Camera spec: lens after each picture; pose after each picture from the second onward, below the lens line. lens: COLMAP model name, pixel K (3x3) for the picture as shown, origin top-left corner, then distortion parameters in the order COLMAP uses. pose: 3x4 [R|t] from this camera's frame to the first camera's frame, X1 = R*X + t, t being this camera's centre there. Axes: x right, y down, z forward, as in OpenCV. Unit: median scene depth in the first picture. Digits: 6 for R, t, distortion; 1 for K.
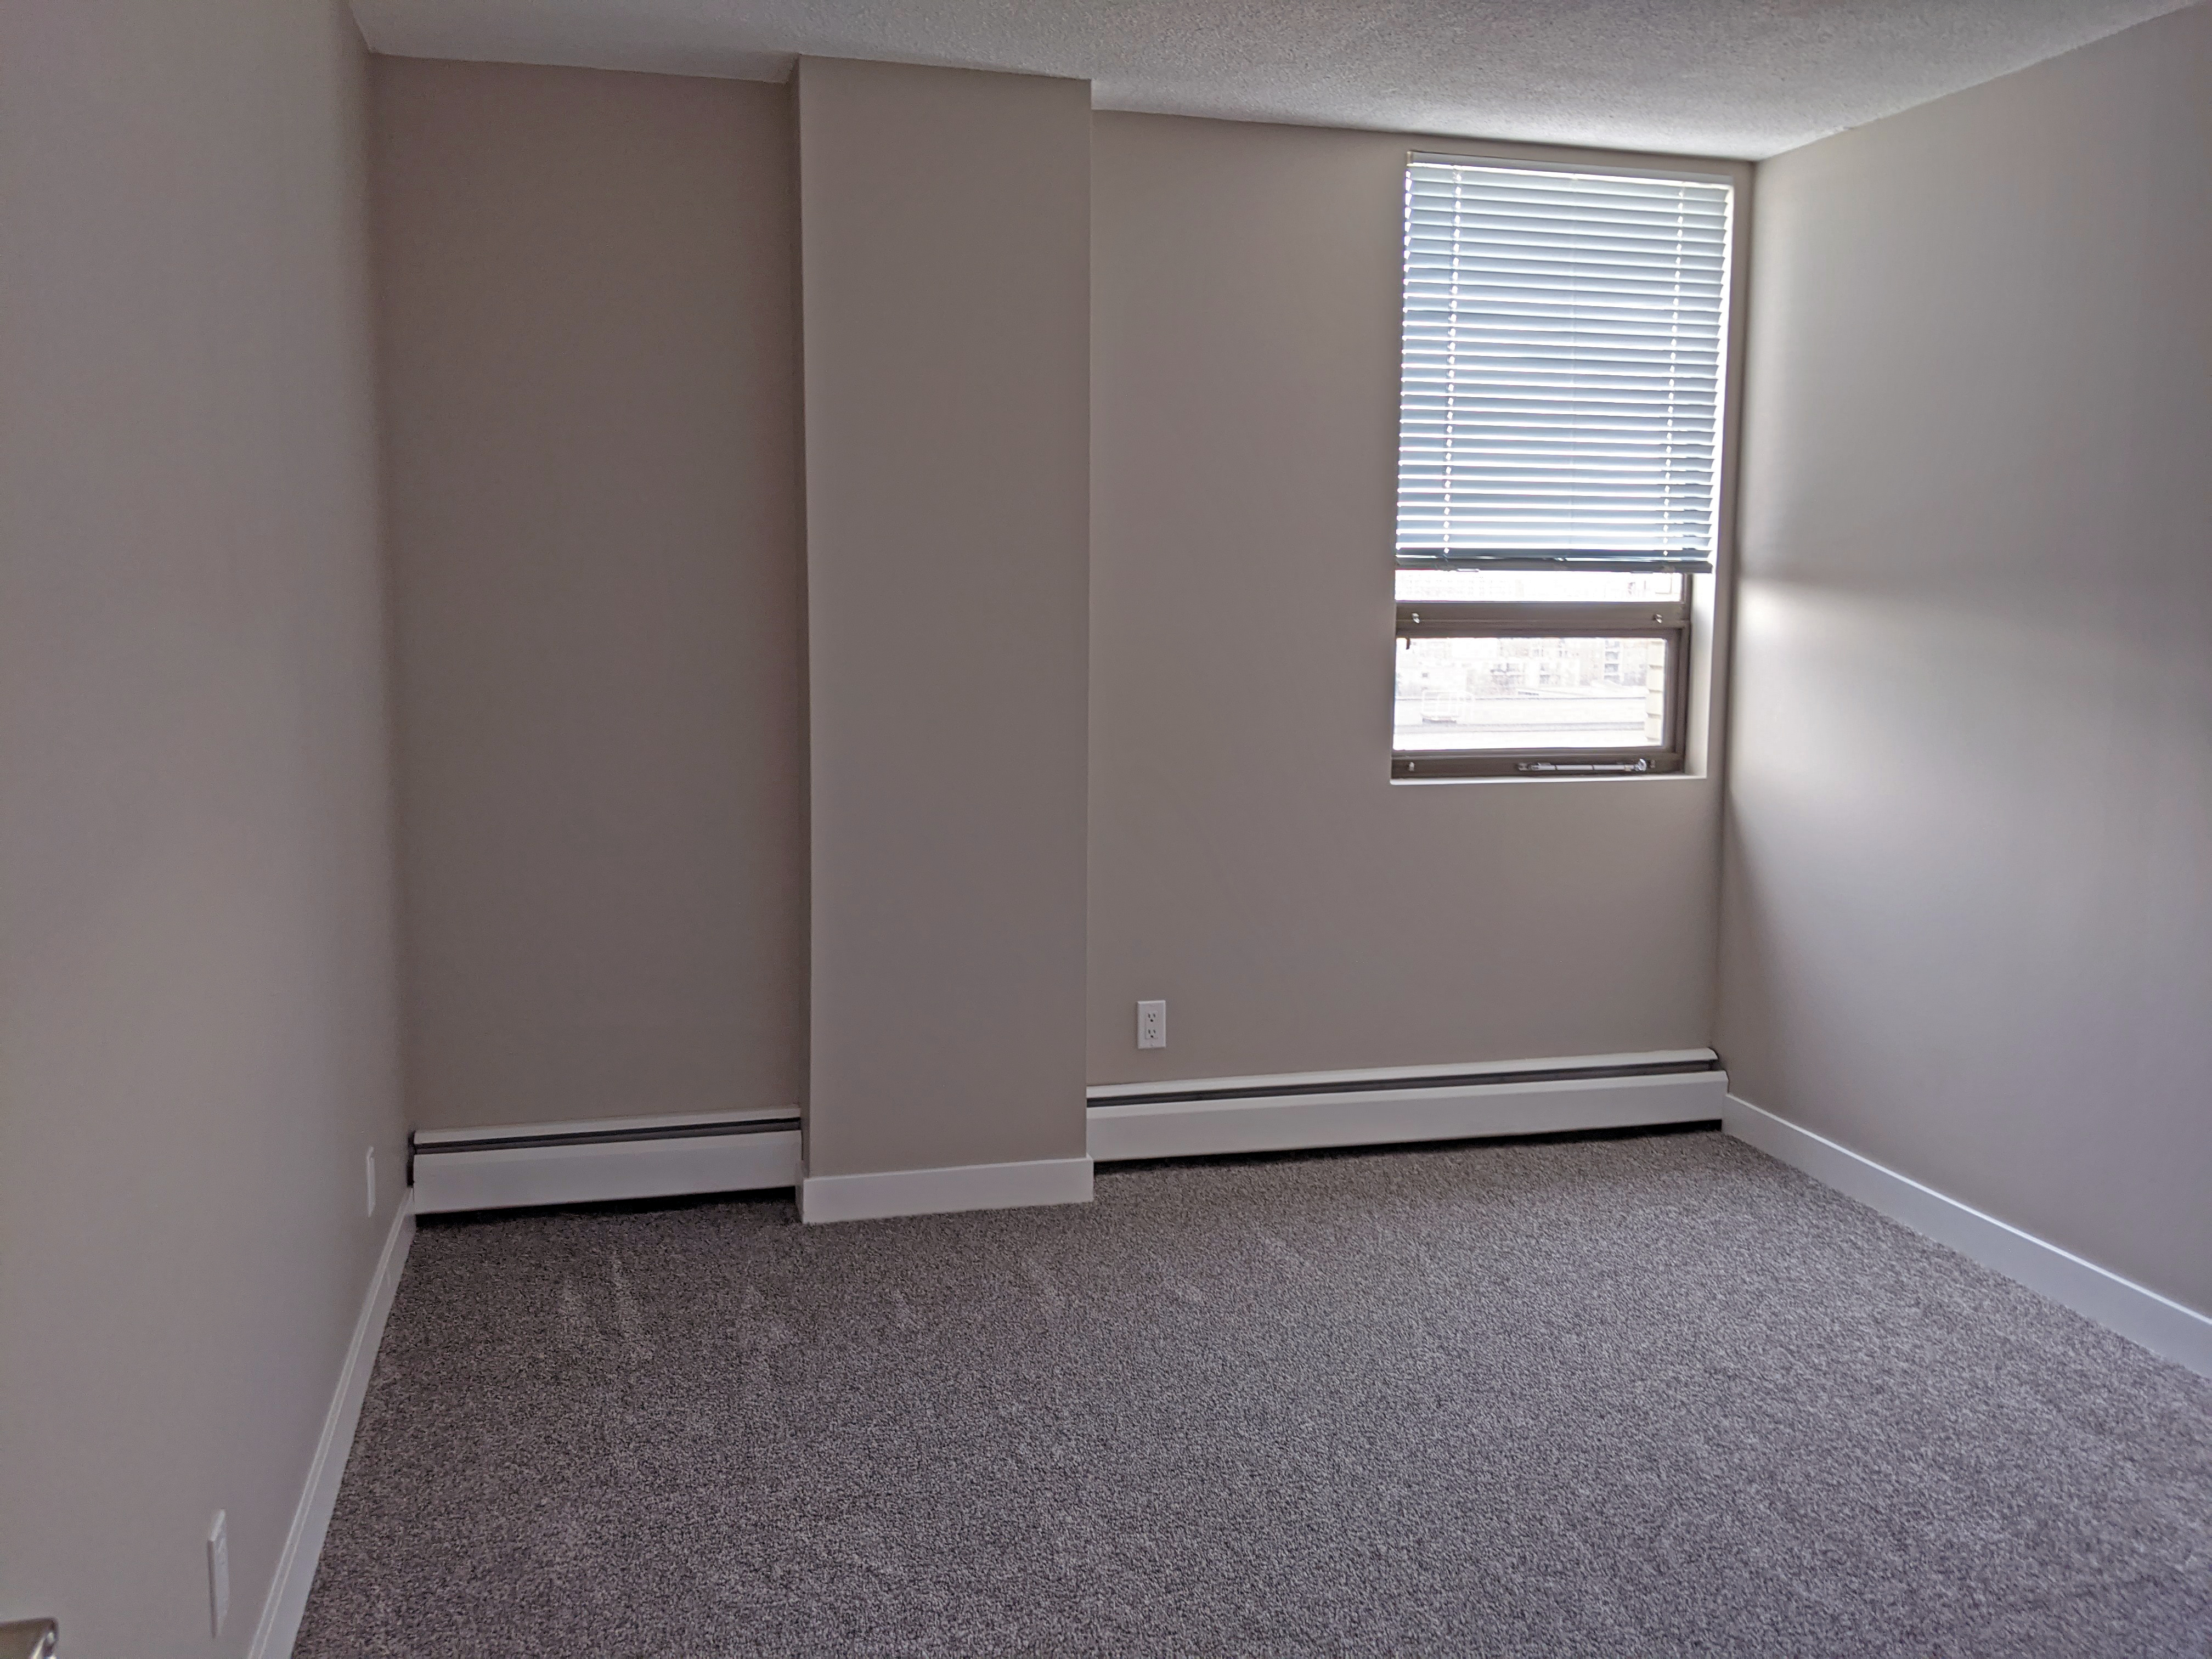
lens RADIAL K [[1752.3, 0, 1105.3], [0, 1752.3, 815.0], [0, 0, 1]] dist [0.025477, -0.012993]
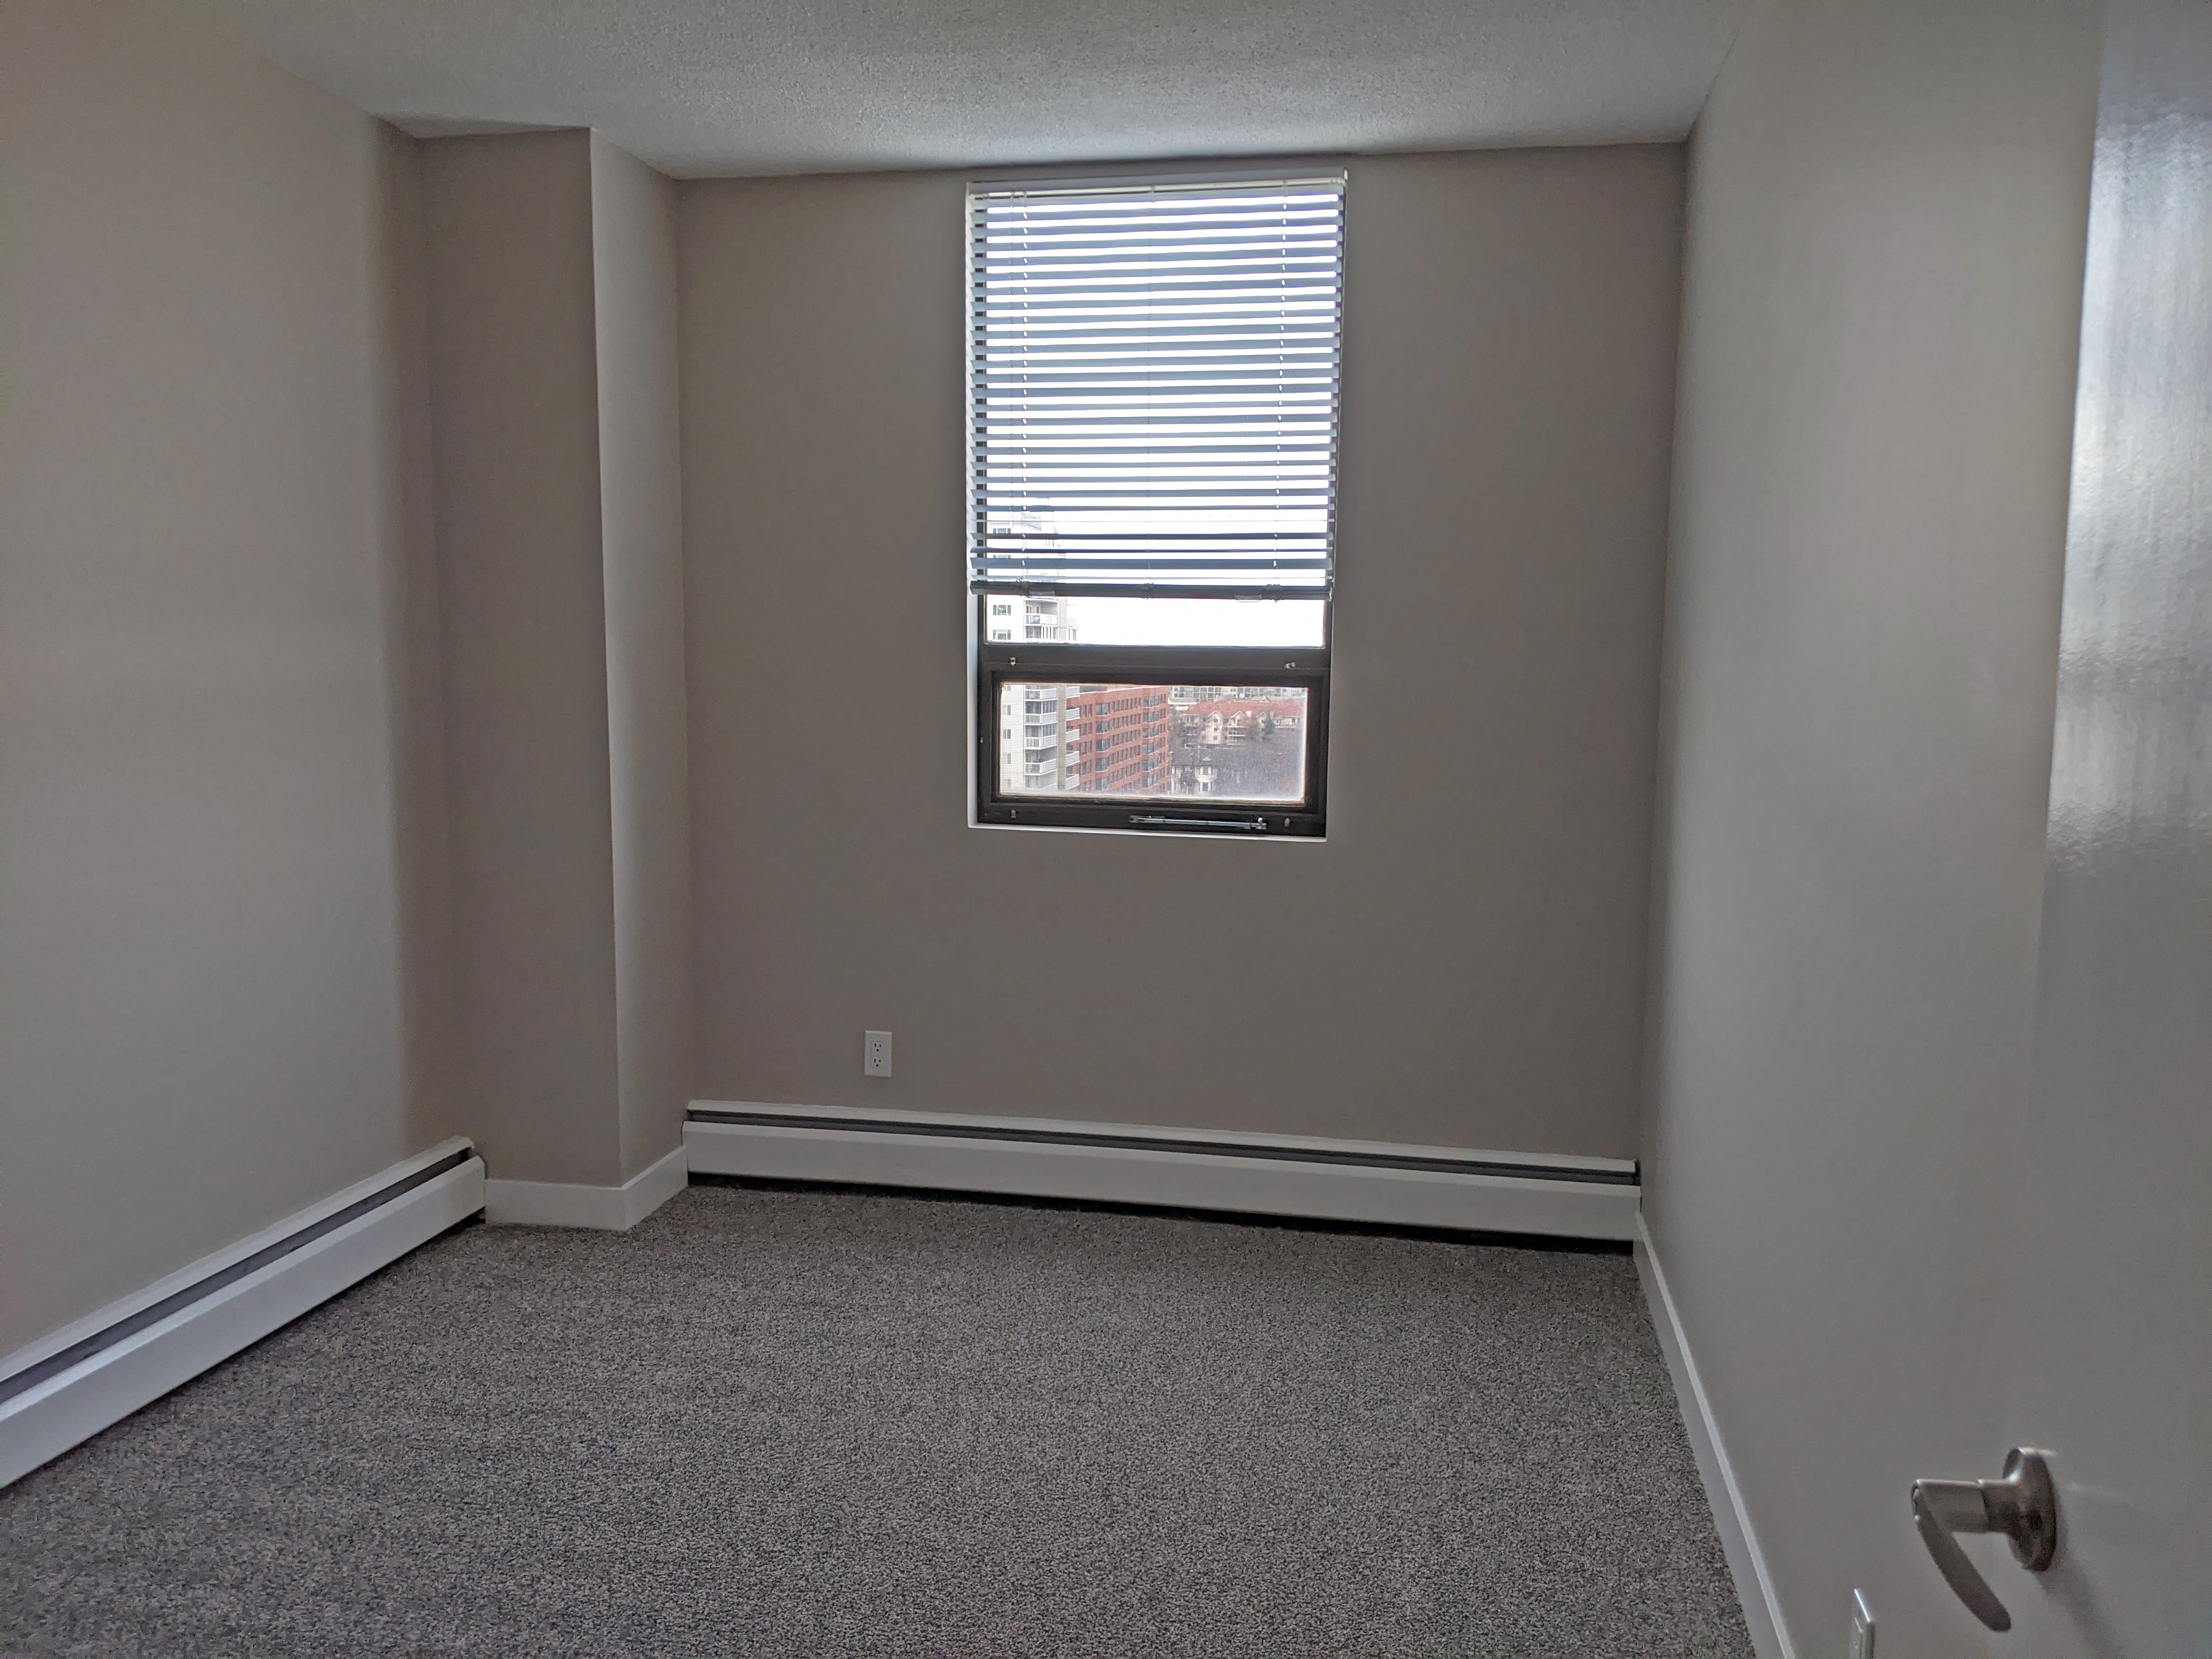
lens RADIAL K [[1752.3, 0, 1107.1], [0, 1752.3, 843.2], [0, 0, 1]] dist [0.025477, -0.012993]
pose [[0.914424, 0.056530, -0.400790, 0.599451], [-0.058411, 0.998264, 0.007533, -0.020318], [0.400520, 0.016522, 0.916139, 0.122383]]
